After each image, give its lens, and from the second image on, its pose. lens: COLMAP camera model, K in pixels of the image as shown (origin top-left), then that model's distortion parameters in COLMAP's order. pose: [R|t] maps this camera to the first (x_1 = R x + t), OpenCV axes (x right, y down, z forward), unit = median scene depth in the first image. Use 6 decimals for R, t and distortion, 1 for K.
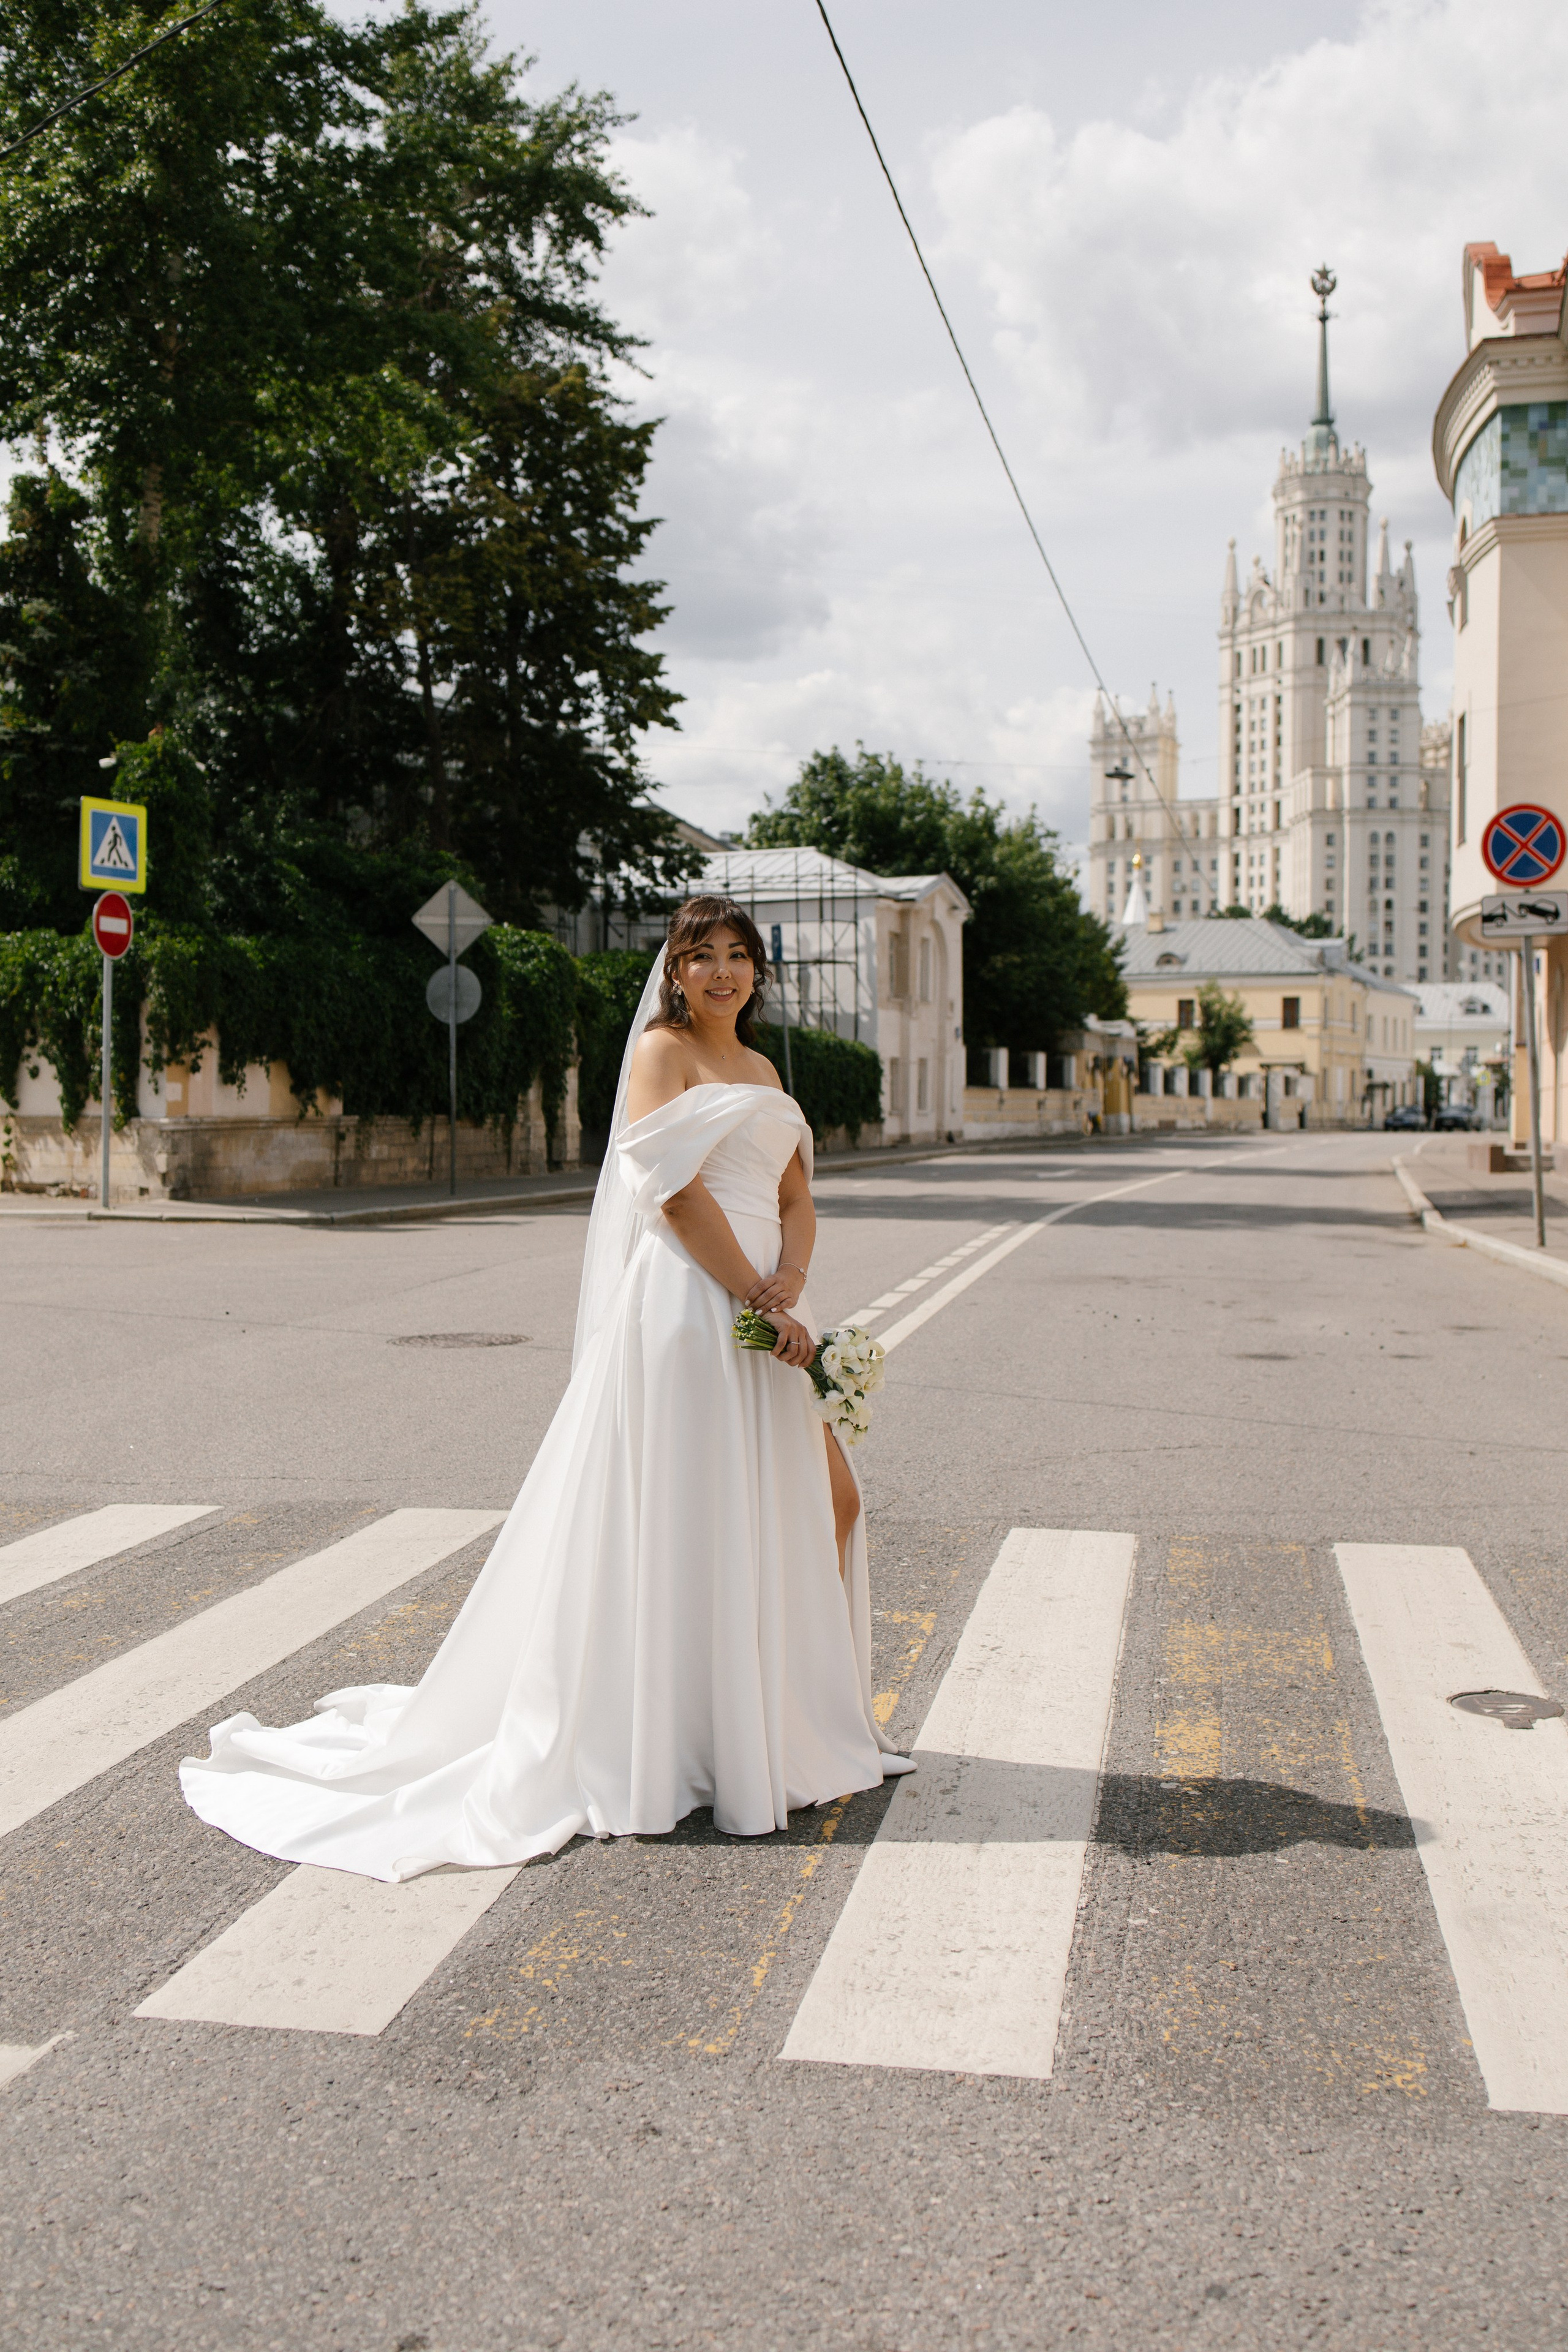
lens RADIAL K [[2265.1, 0, 777.7], [0, 2265.1, 1192.4], [0, 0, 1]] dist [-0.004575, 0.016532]
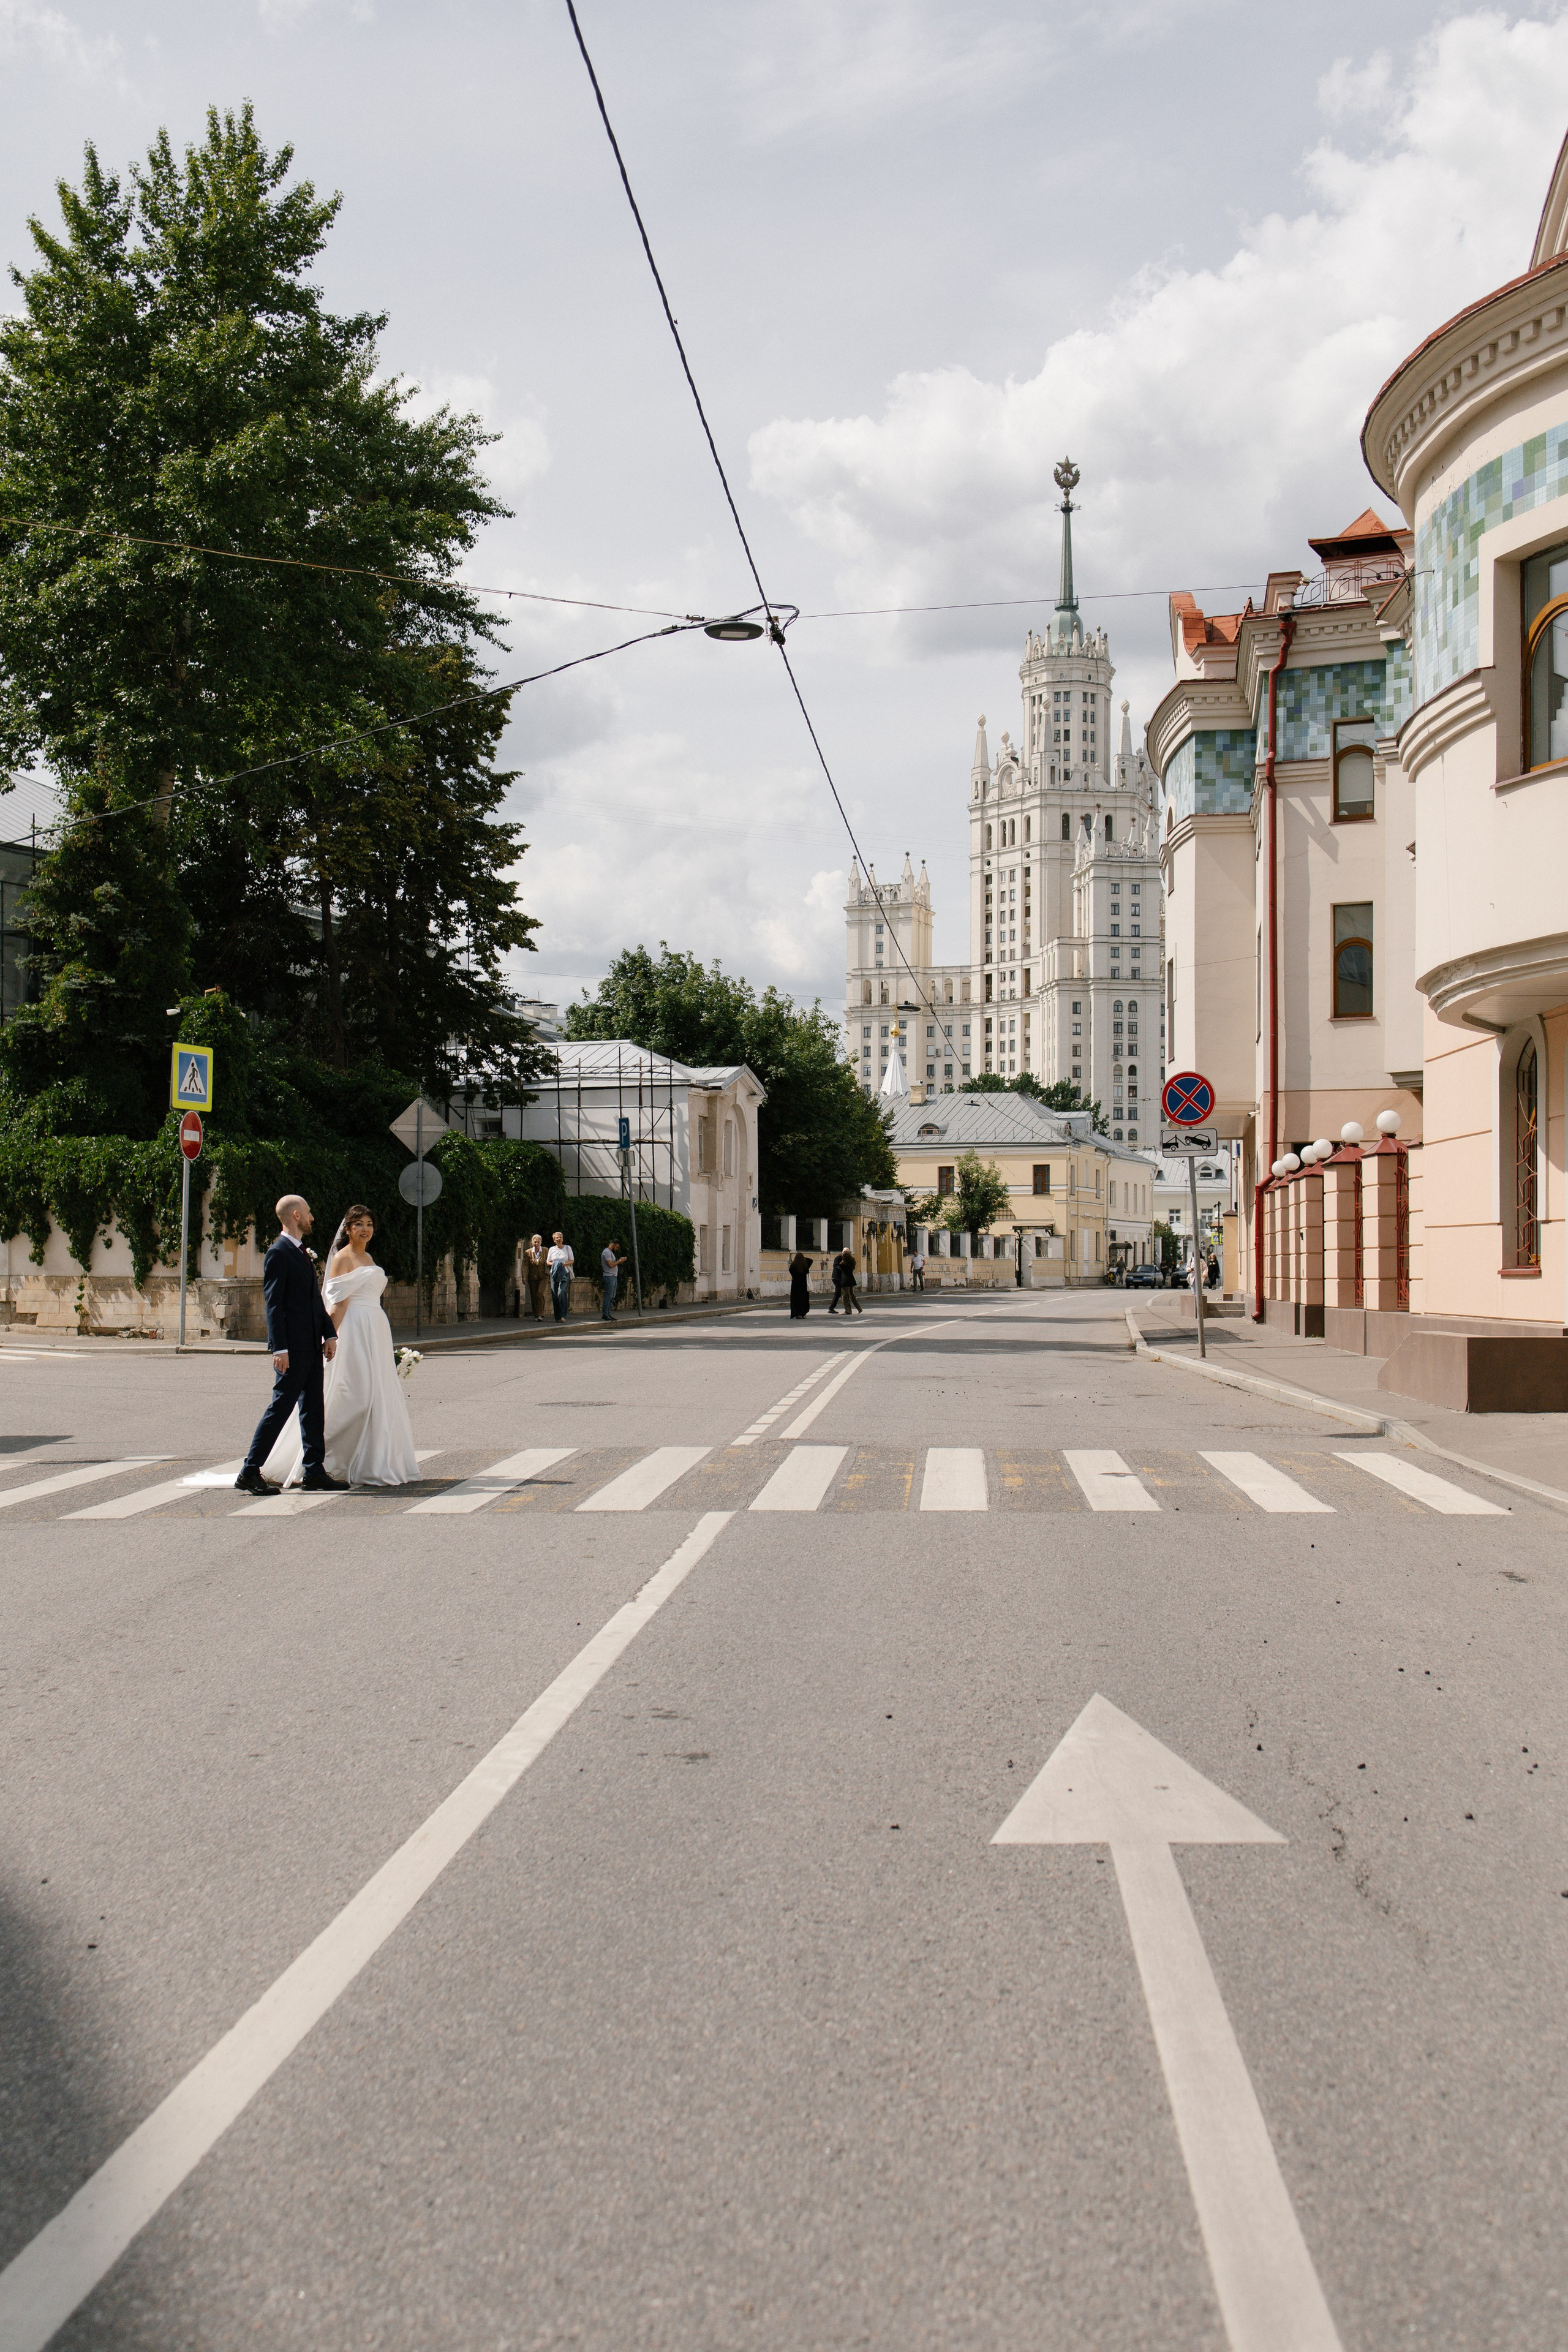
lens RADIAL K [[2321.0, 0, 783.9], [0, 2321.0, 1301.5], [0, 0, 1]] dist [-0.002095, -0.035975]
pose [[0.993721, -0.002972, 0.111846, -0.029368], [0.005433, 0.999750, -0.021707, 0.004033], [-0.111754, 0.022179, 0.993488, -0.128184]]
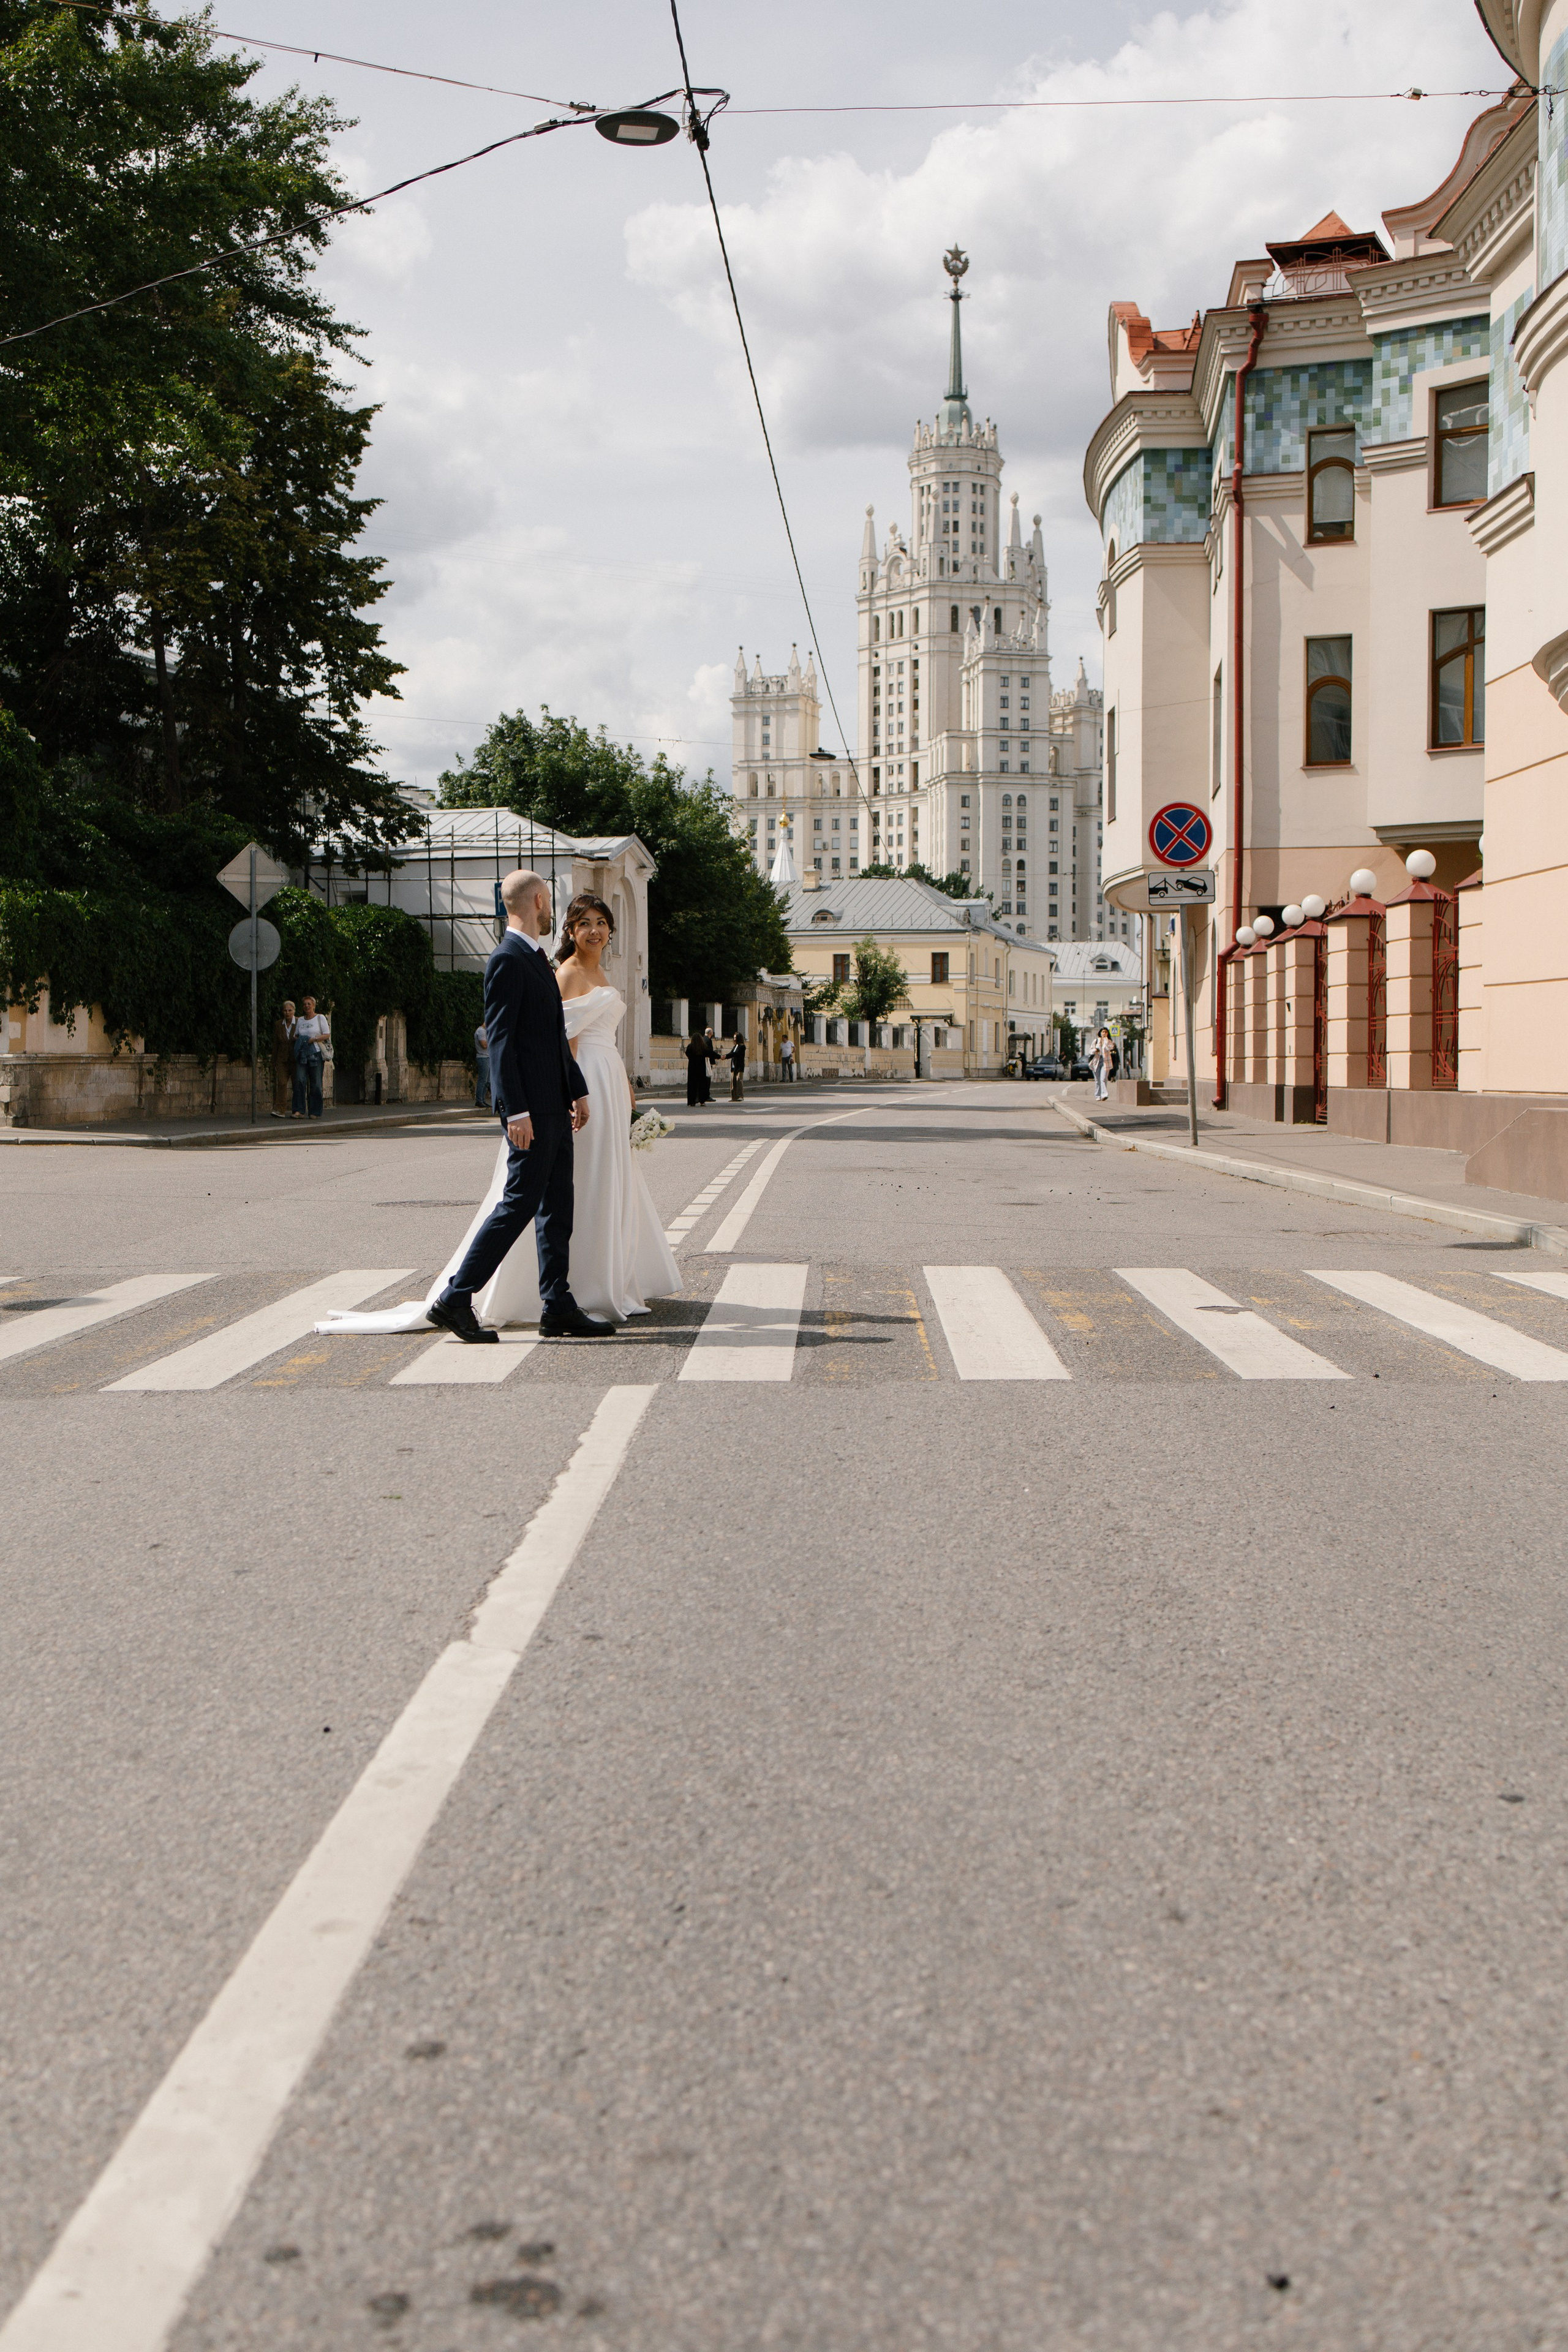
lens RADIAL K [[2304.2, 0, 860.7], [0, 2304.2, 1139.3], [0, 0, 1]] dist [-0.023254, 0.025747]
pose [[0.980956, -0.007633, 0.194080, -0.024750], [0.008542, 0.999956, -0.003849, 0.005425], [-0.194042, 0.005433, 0.980978, -0.059592]]
